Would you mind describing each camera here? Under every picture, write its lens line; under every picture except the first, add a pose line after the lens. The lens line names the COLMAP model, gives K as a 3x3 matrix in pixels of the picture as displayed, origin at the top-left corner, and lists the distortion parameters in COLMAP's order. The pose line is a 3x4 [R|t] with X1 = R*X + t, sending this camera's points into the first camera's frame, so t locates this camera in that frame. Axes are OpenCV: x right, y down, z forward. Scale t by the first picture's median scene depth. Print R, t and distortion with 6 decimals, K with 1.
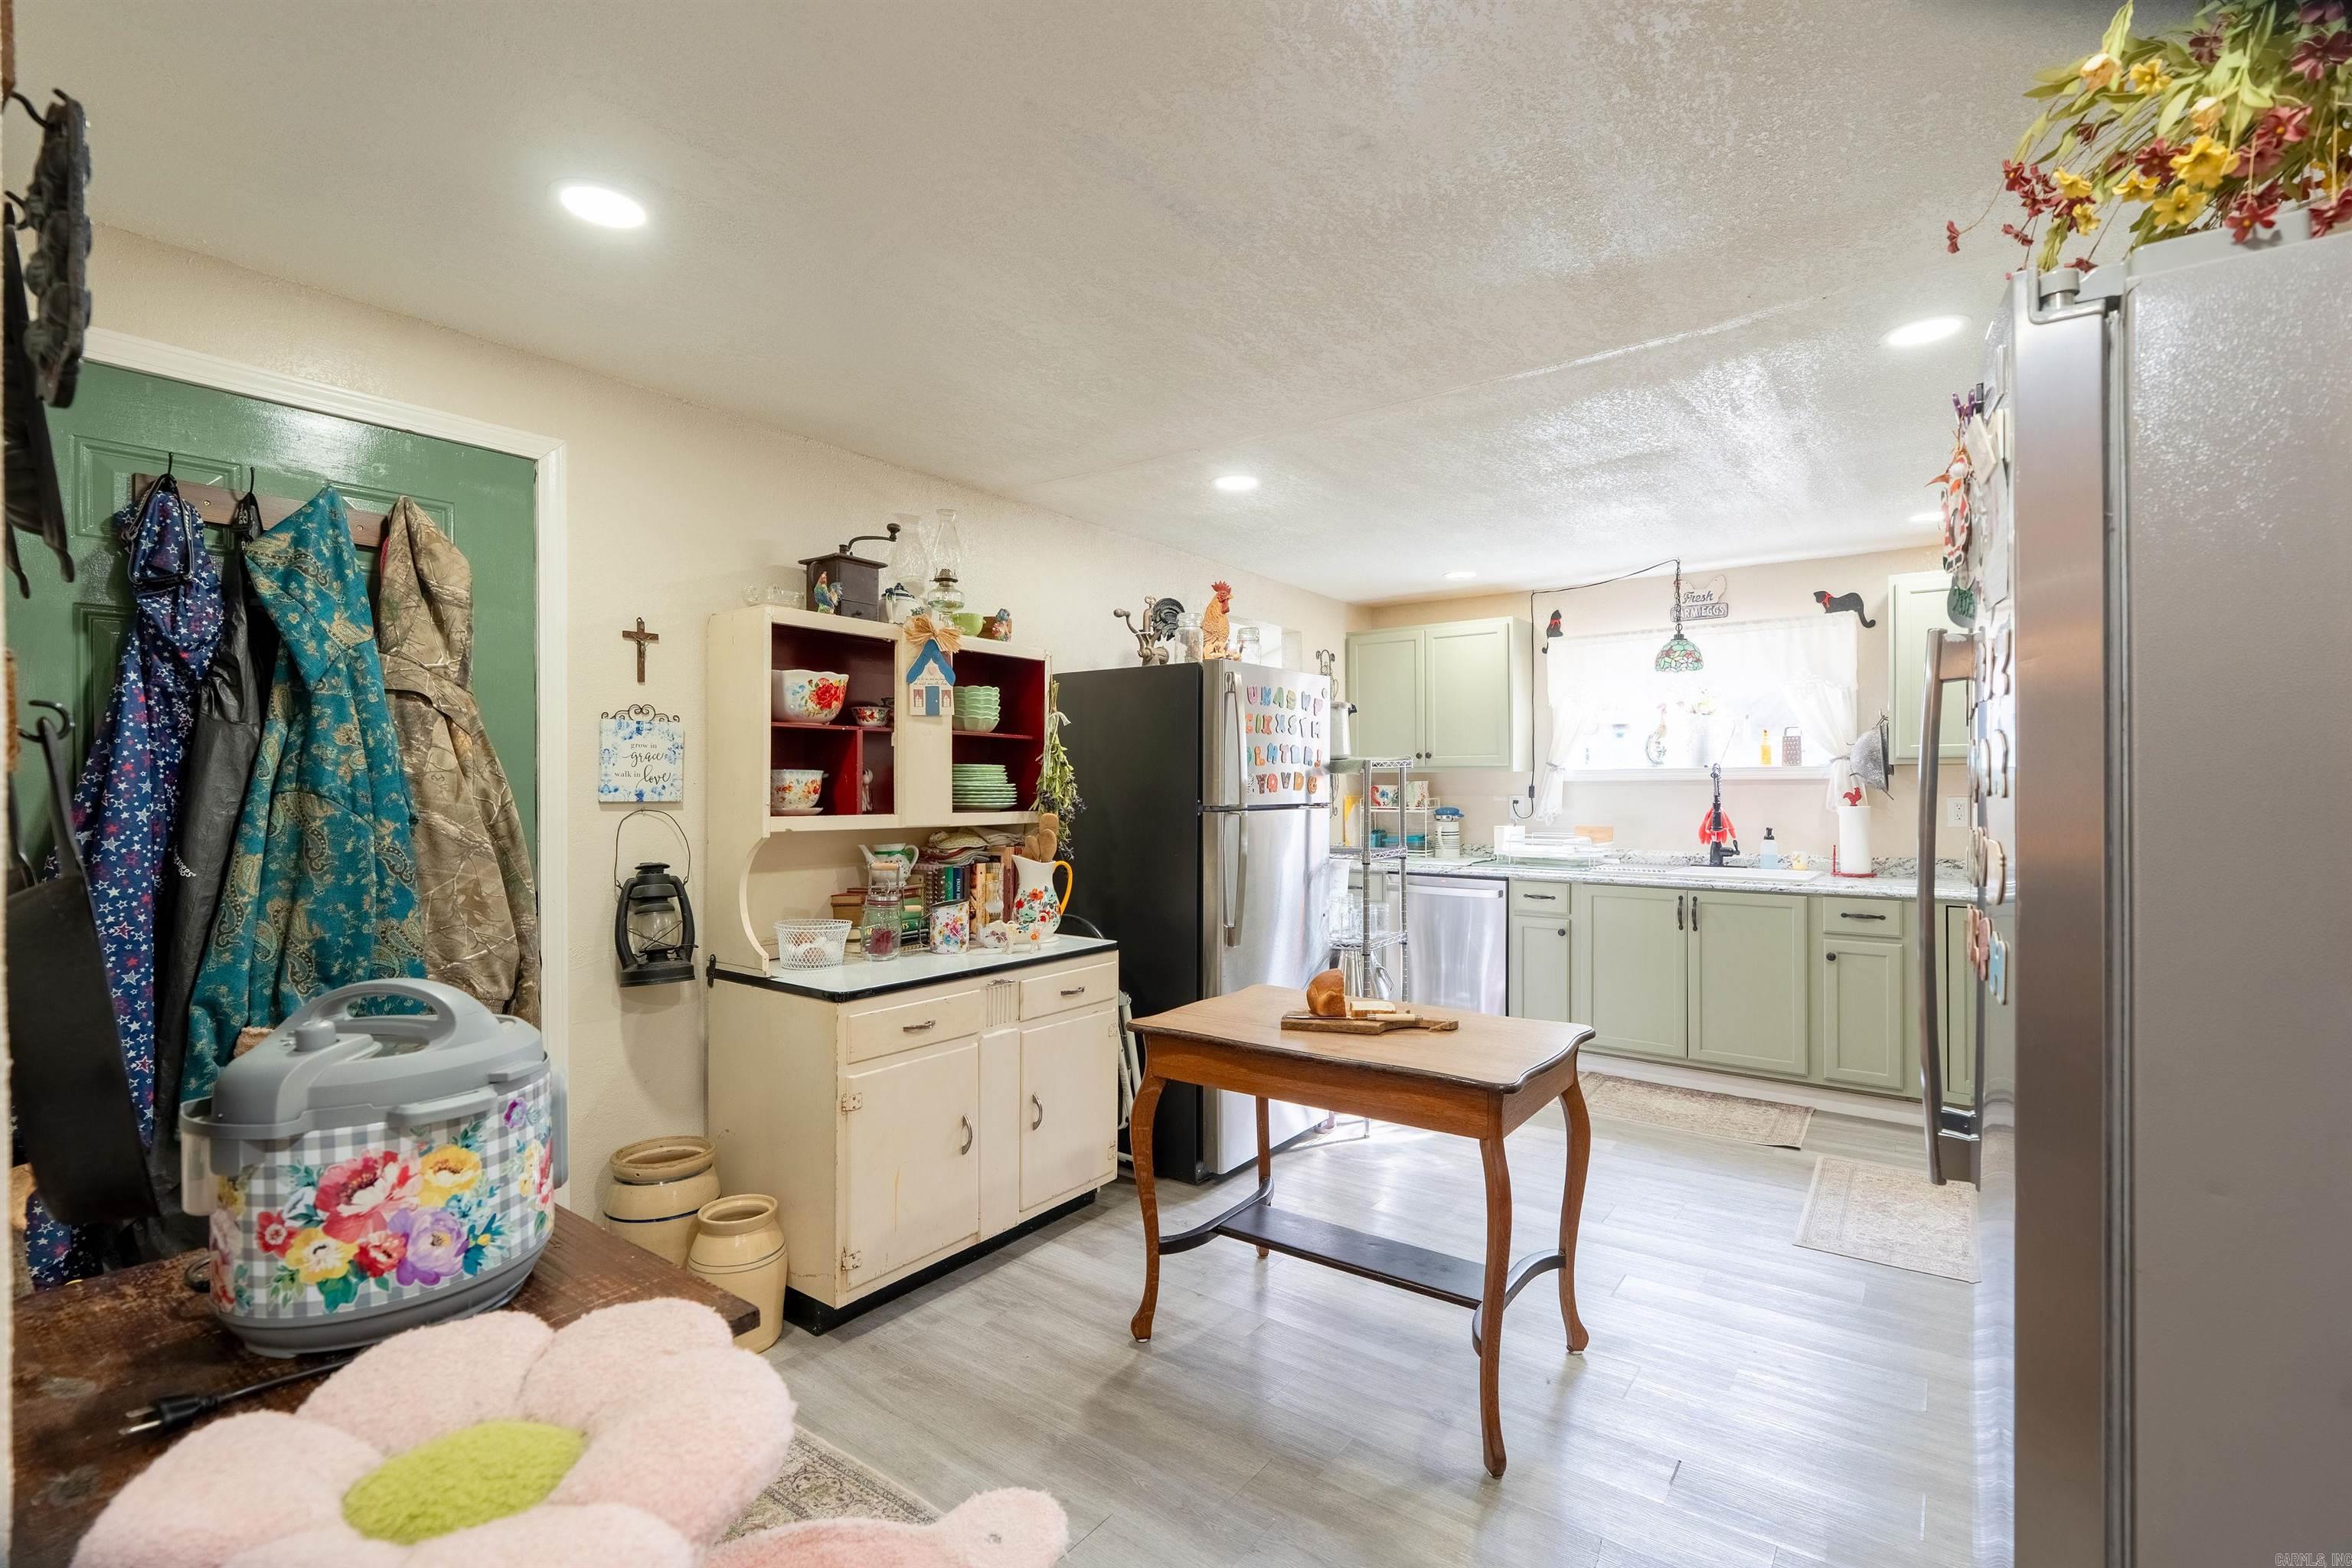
lens RADIAL K [[1056.8, 0, 1170.5], [0, 1056.8, 785.4], [0, 0, 1]] dist [-0.001958, 0.001095]
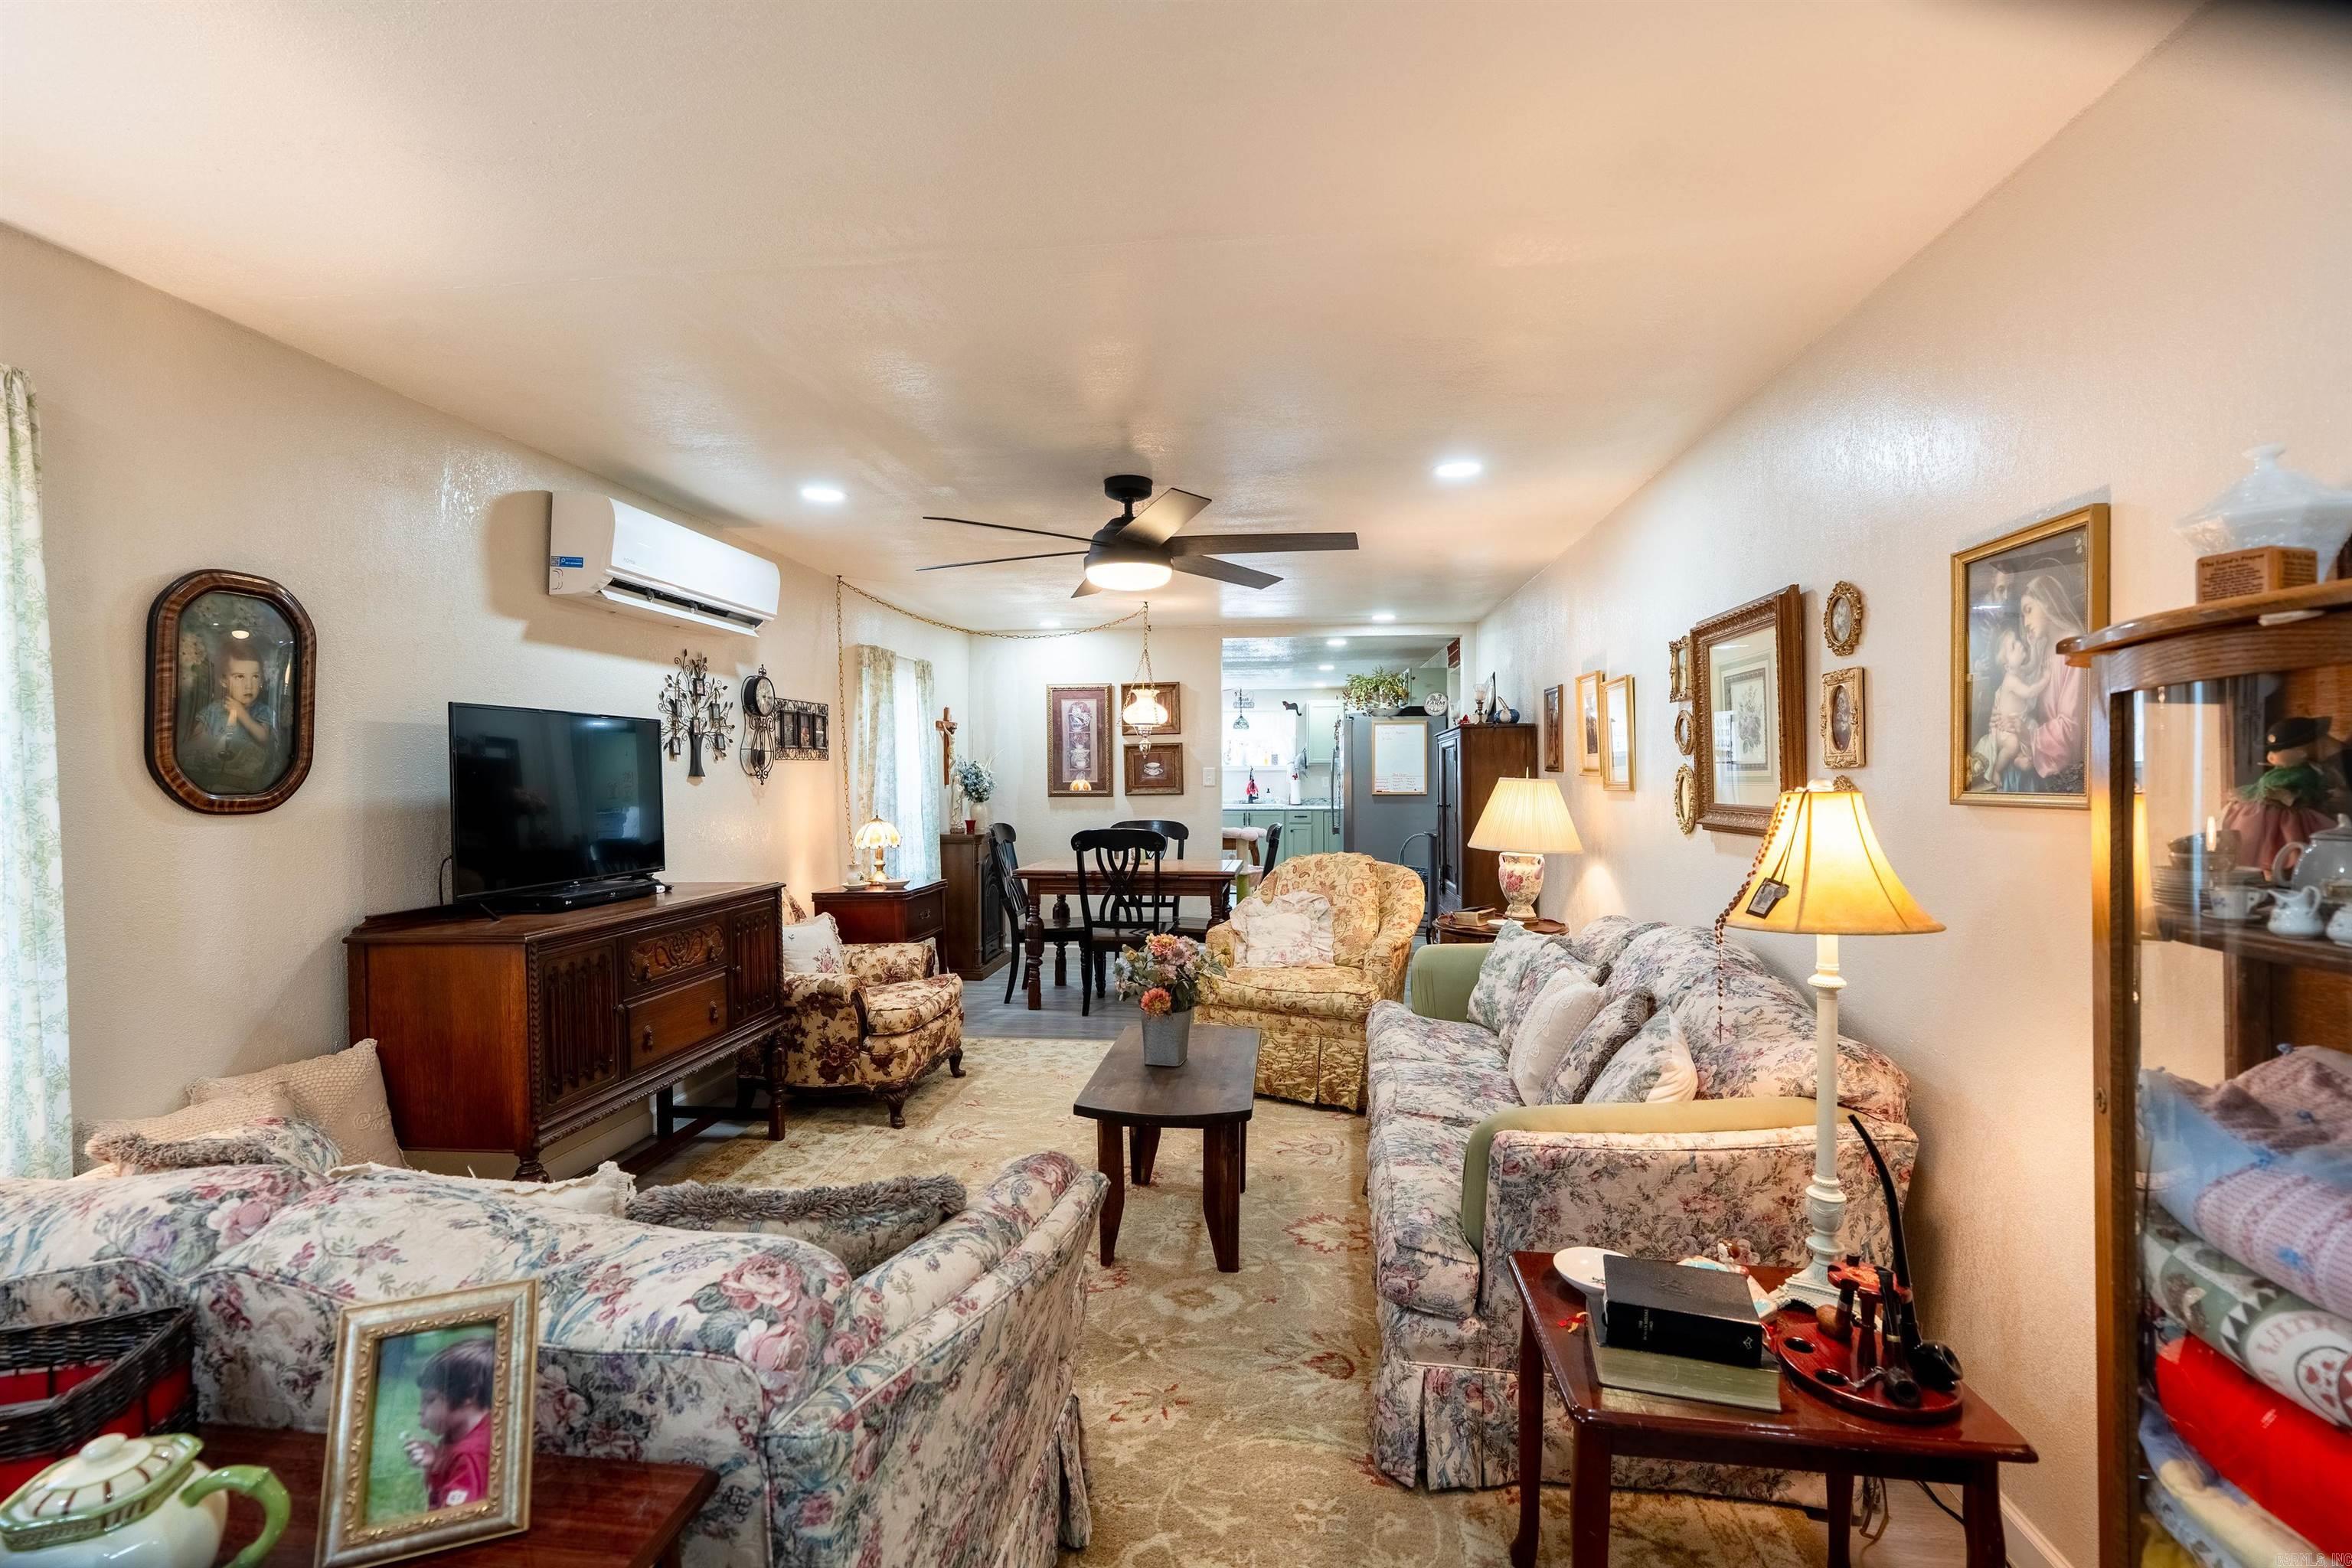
lens RADIAL K [[1056.8, 0, 1174.0], [0, 1056.8, 779.4], [0, 0, 1]] dist [-0.001958, 0.001095]
pose [[0.869611, 0.003119, 0.493728, -0.978825], [-0.005772, 0.999976, 0.003848, 0.008500], [-0.493704, -0.006196, 0.869608, -1.231841]]
